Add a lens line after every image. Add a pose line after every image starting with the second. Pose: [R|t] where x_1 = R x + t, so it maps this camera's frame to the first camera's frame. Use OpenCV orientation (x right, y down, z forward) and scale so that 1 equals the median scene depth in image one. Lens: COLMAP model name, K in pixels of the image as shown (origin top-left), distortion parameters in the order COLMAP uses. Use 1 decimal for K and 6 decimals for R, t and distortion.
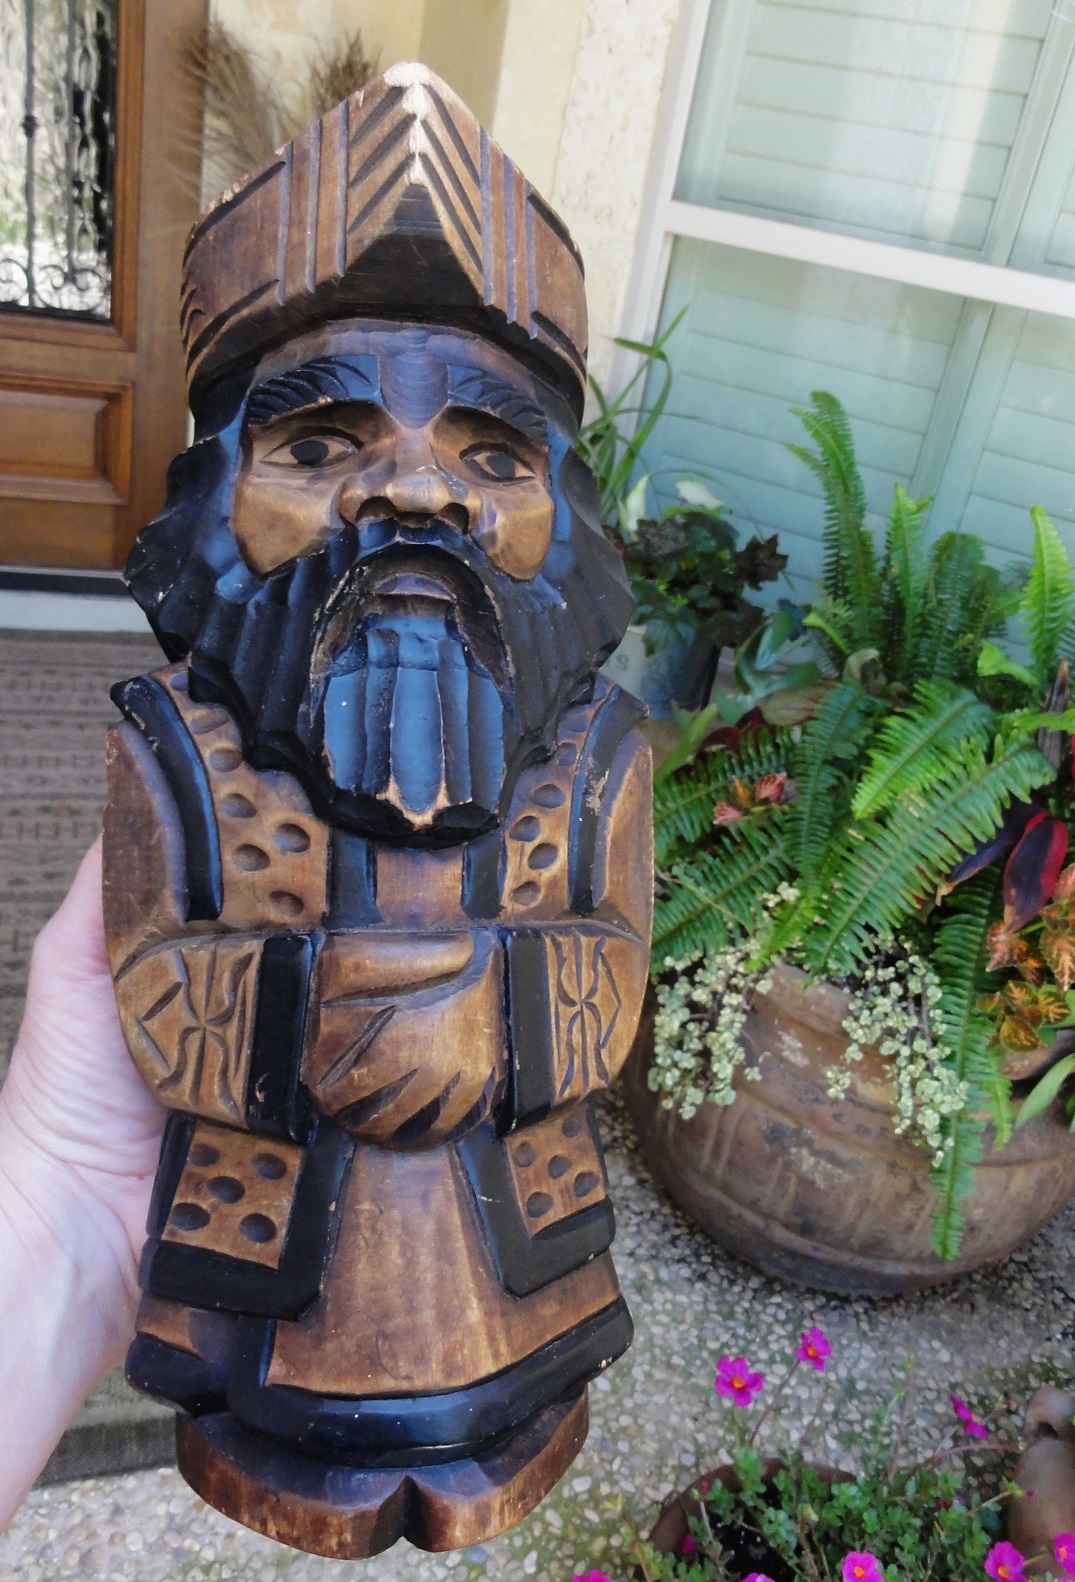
lens RADIAL K [[1322.9, 0, 529.2], [0, 1322.9, 757.1], [0, 0, 1]] dist [0.002722, -0.006601]
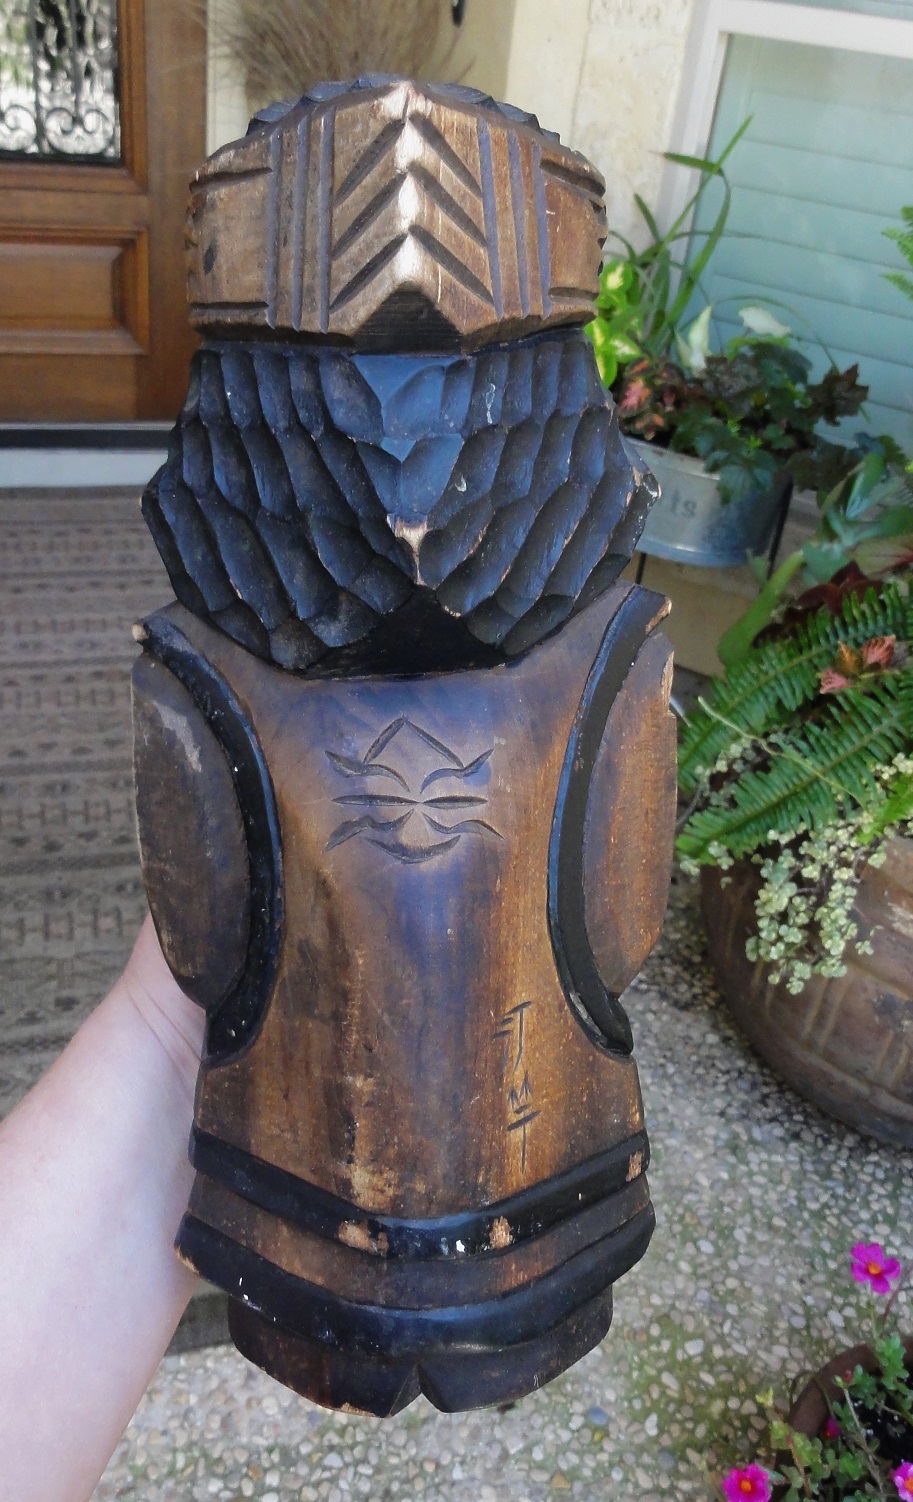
lens RADIAL K [[1323.2, 0, 413.5], [0, 1323.2, 702.8], [0, 0, 1]] dist [-0.000650, 0.000838]
pose [[0.995902, -0.034216, -0.083720, -0.064632], [0.042601, 0.994024, 0.100510, -0.045020], [0.079780, -0.103665, 0.991407, 0.028137]]
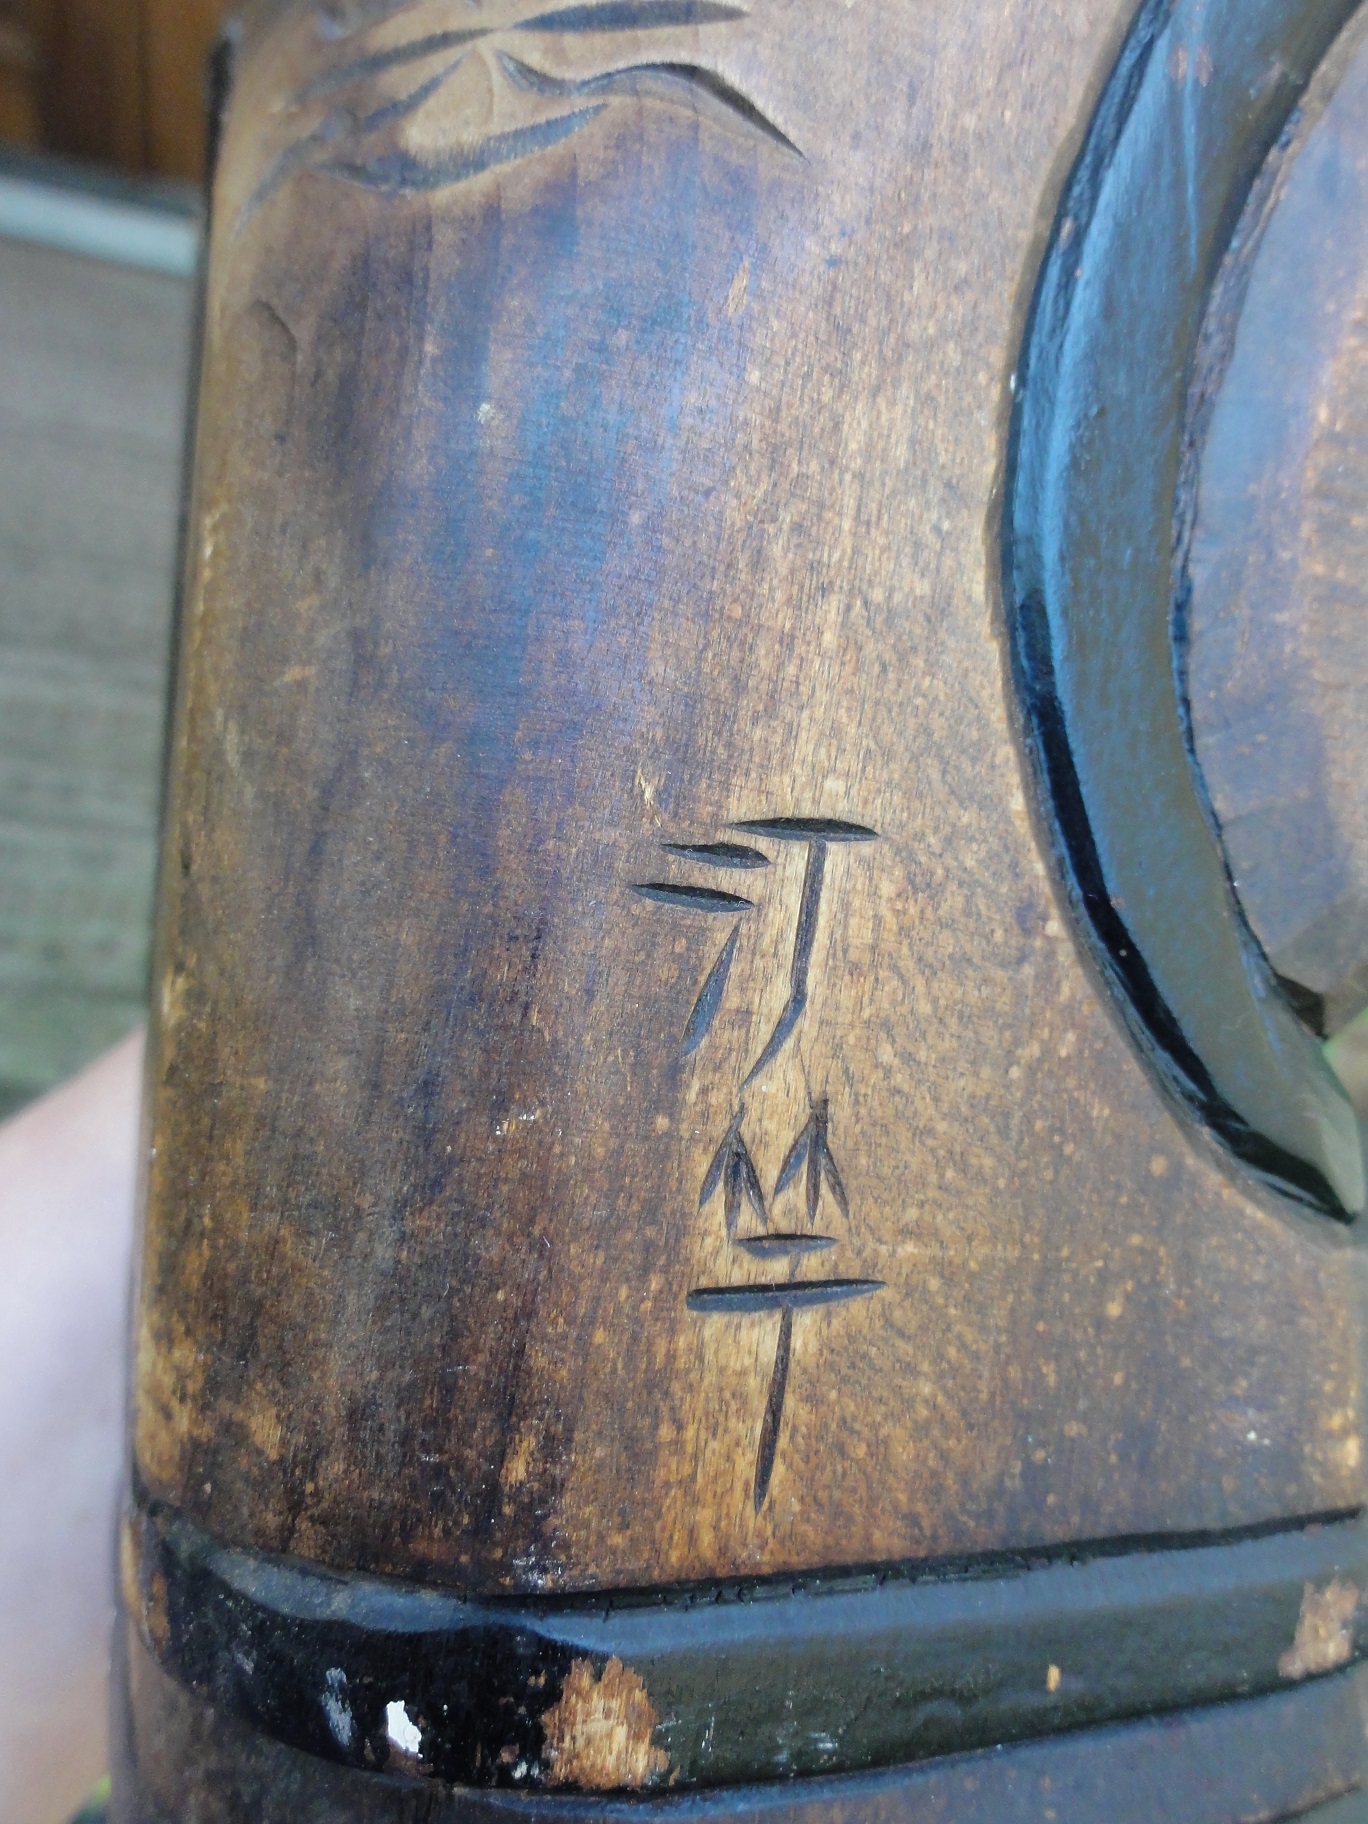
lens RADIAL K [[1329.3, 0, 679.8], [0, 1329.3, 911.0], [0, 0, 1]] dist [-0.003144, -0.003270]
pose [[0.875533, 0.040129, -0.481489, 0.028130], [-0.041974, 0.999095, 0.006945, 0.314665], [0.481331, 0.014129, 0.876425, 0.794280]]
